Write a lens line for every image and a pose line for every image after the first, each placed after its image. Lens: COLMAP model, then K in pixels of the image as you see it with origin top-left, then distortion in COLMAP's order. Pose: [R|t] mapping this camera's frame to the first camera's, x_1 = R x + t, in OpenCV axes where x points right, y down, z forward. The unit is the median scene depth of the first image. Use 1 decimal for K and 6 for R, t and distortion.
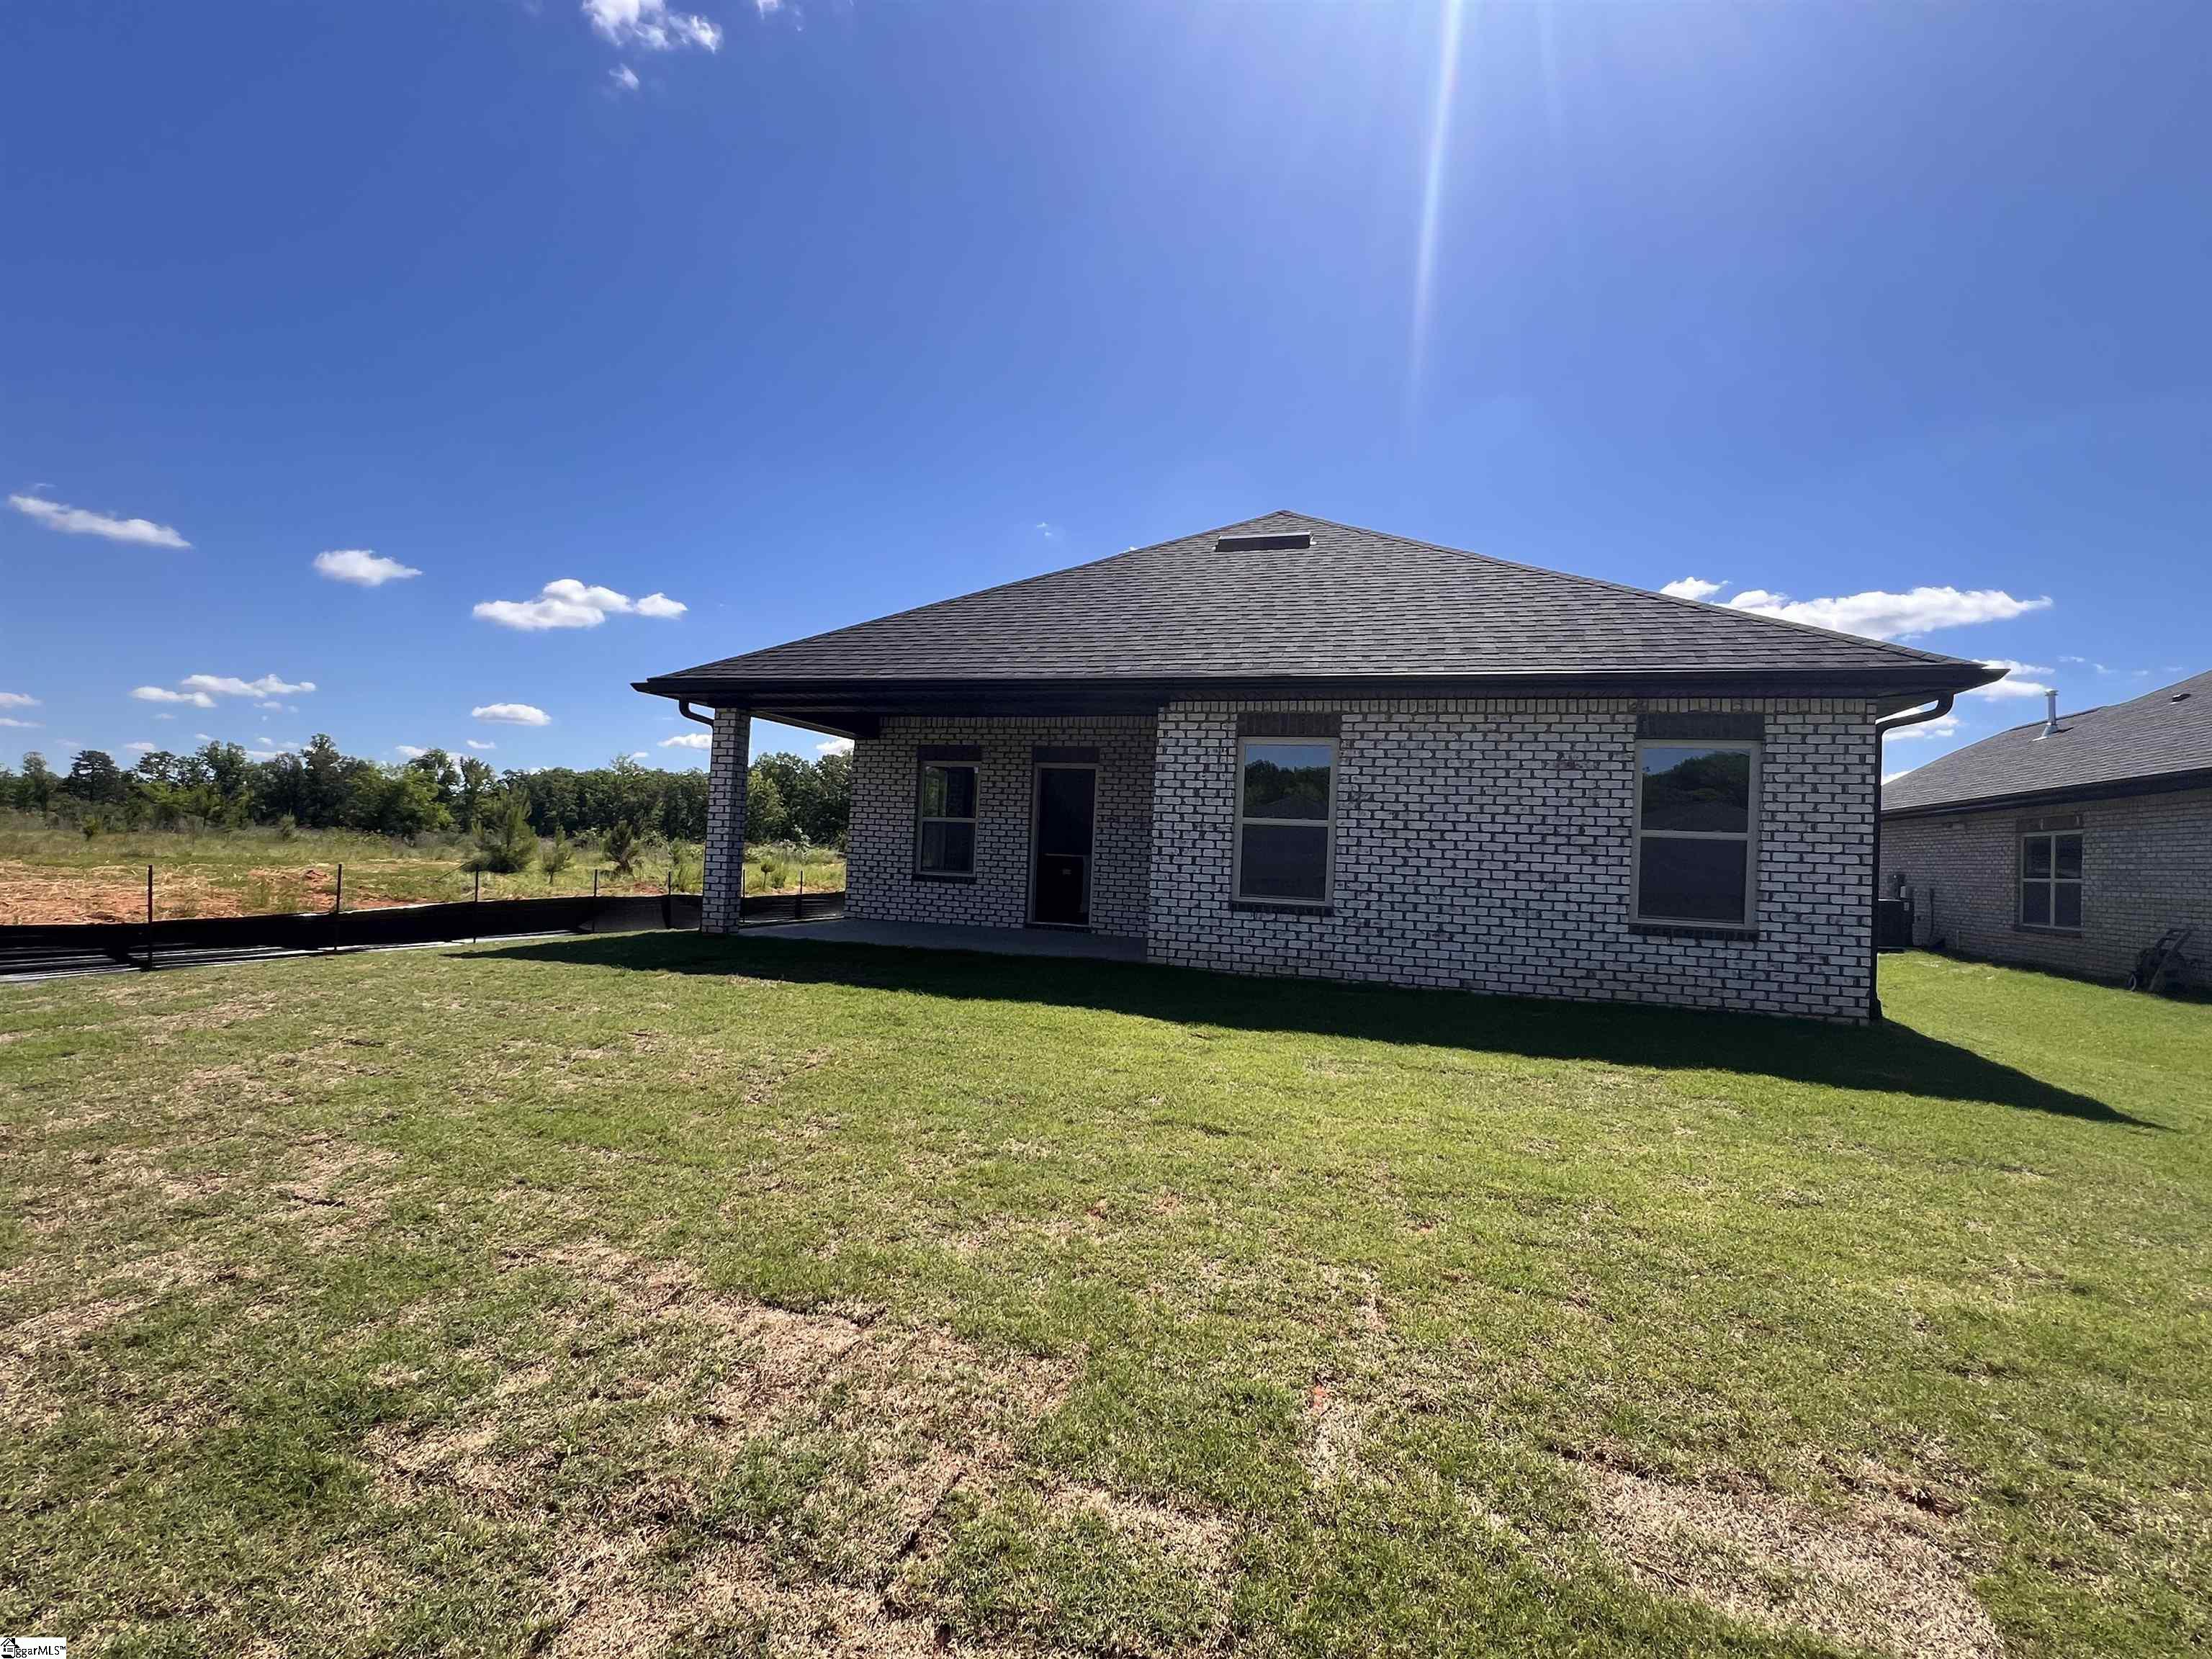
lens RADIAL K [[1035.8, 0, 1096.1], [0, 1035.8, 823.1], [0, 0, 1]] dist [-0.003195, 0.000888]
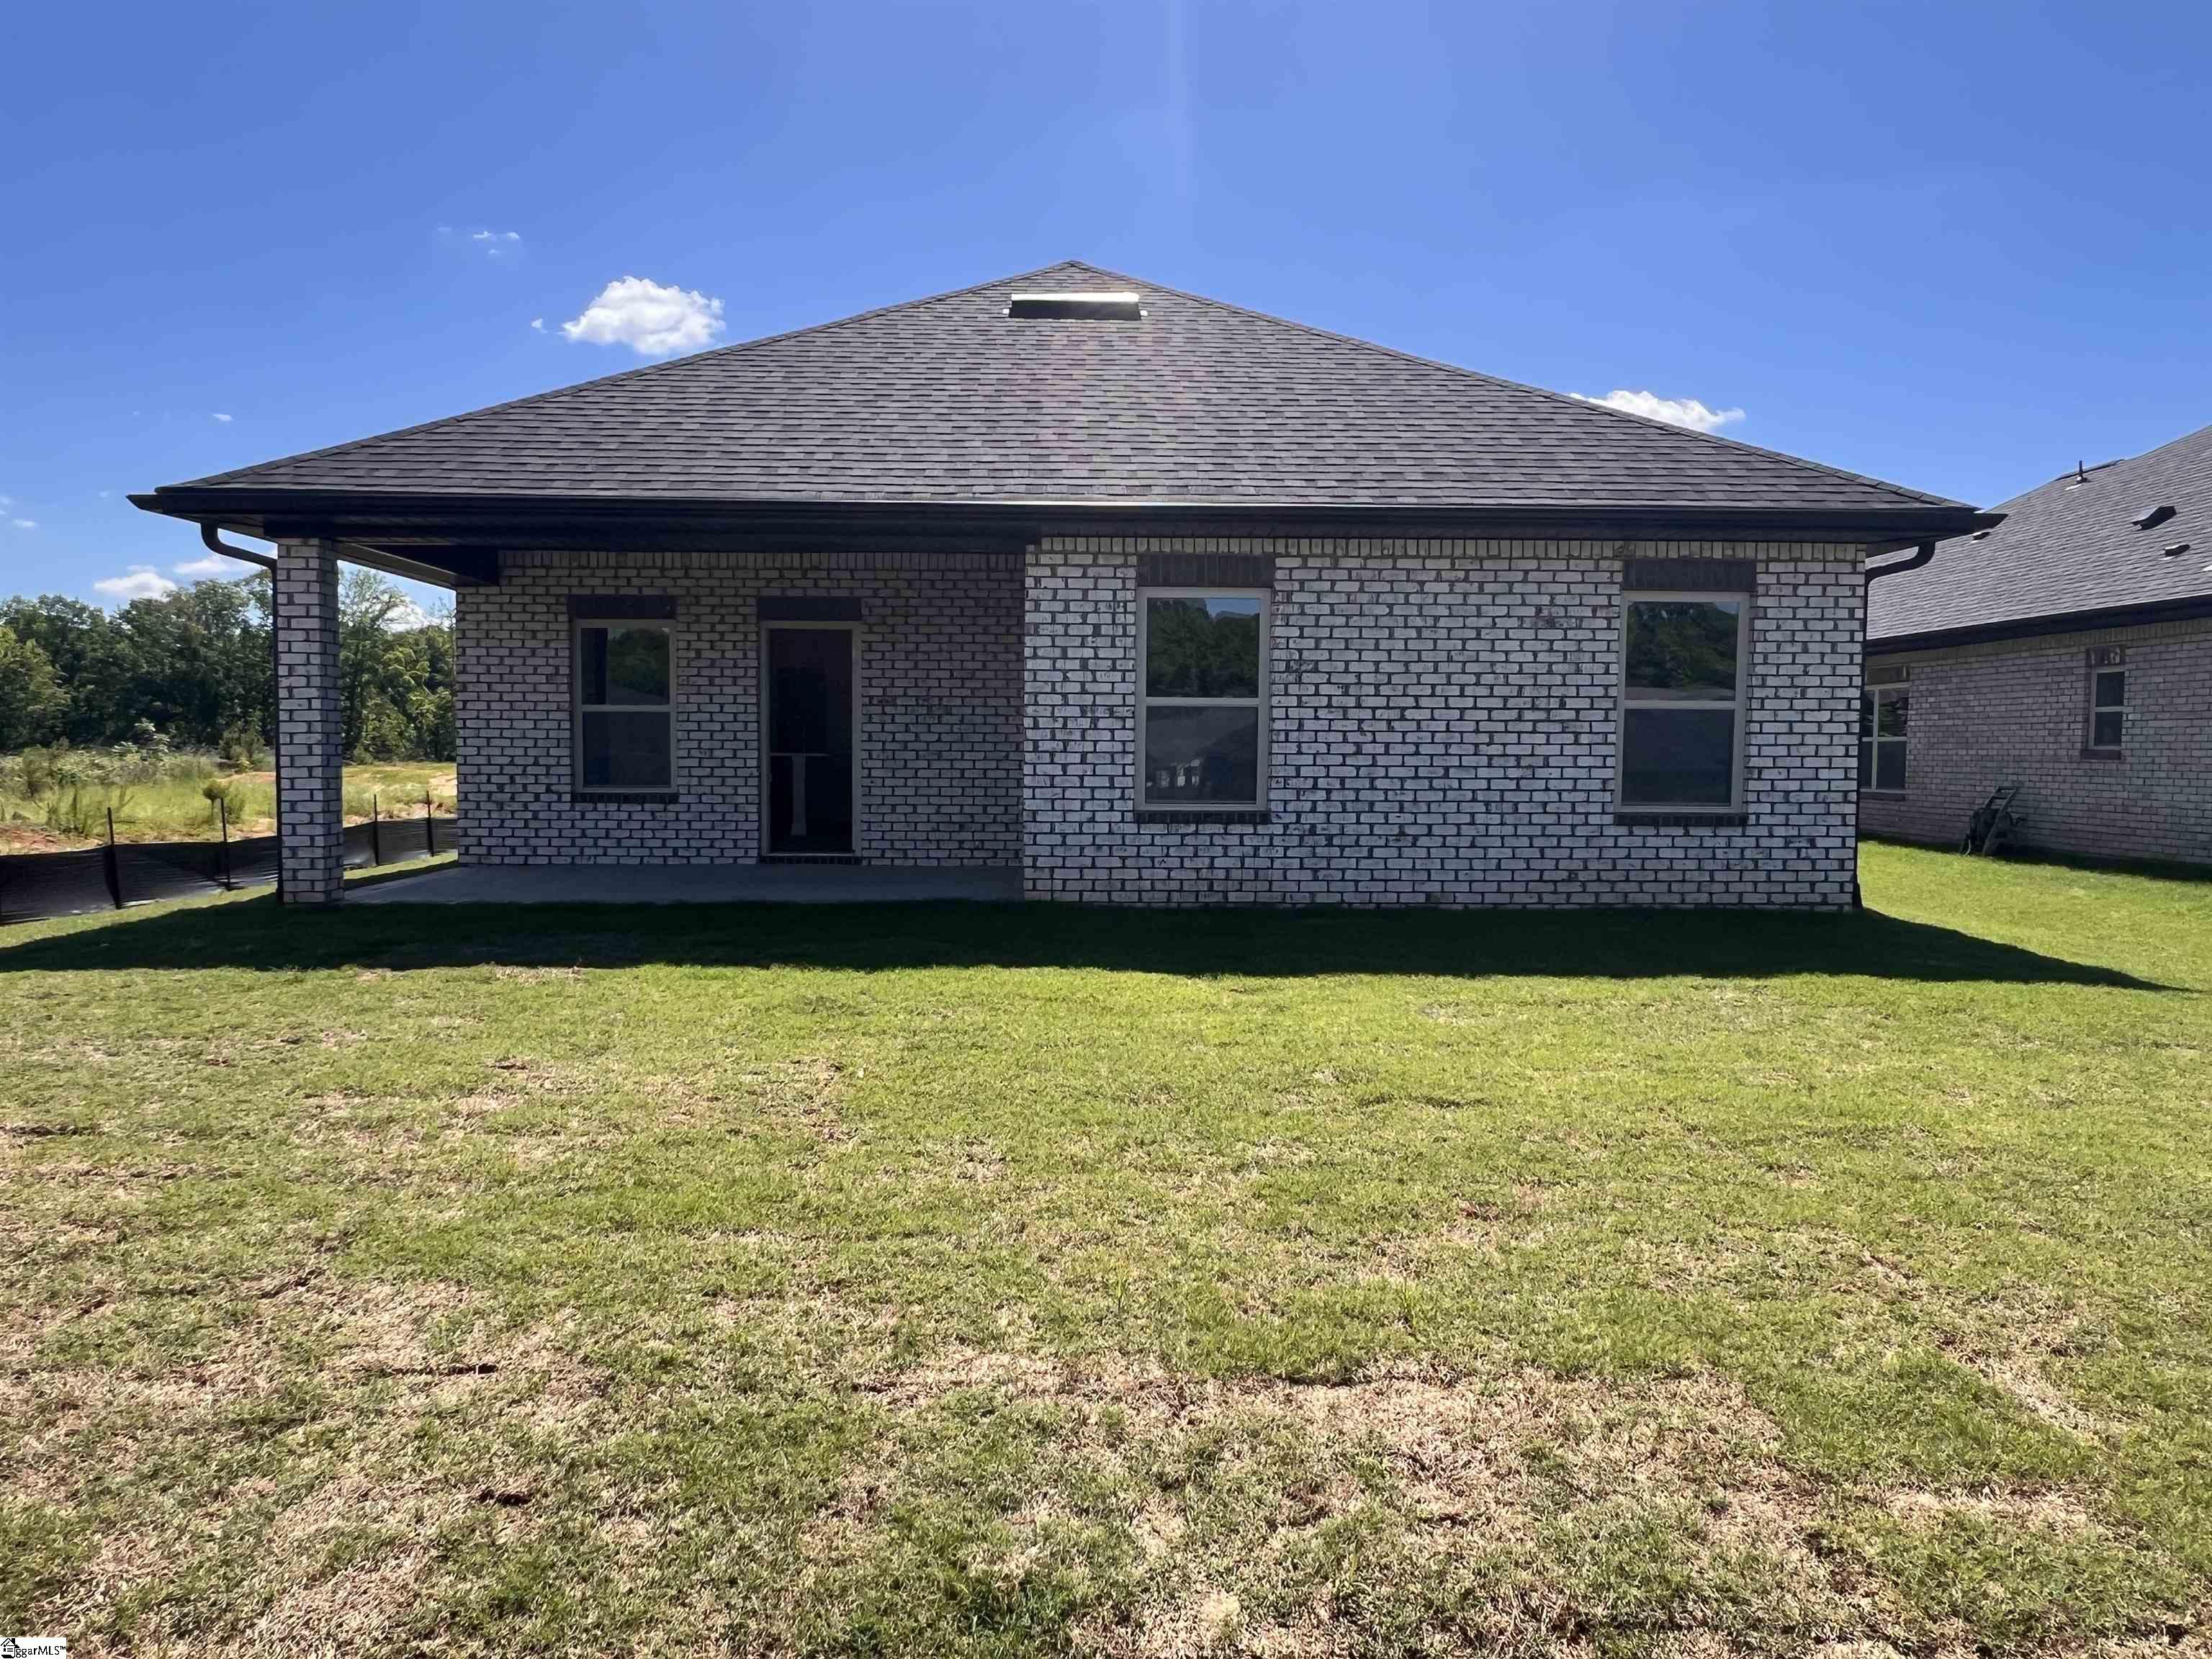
lens RADIAL K [[1452.7, 0, 1106.0], [0, 1452.7, 829.5], [0, 0, 1]] dist [-0.001498, -0.001035]
pose [[0.944953, -0.056049, 0.322370, -0.250302], [0.025653, 0.994878, 0.097778, -0.015025], [-0.326199, -0.084126, 0.941550, 0.024921]]
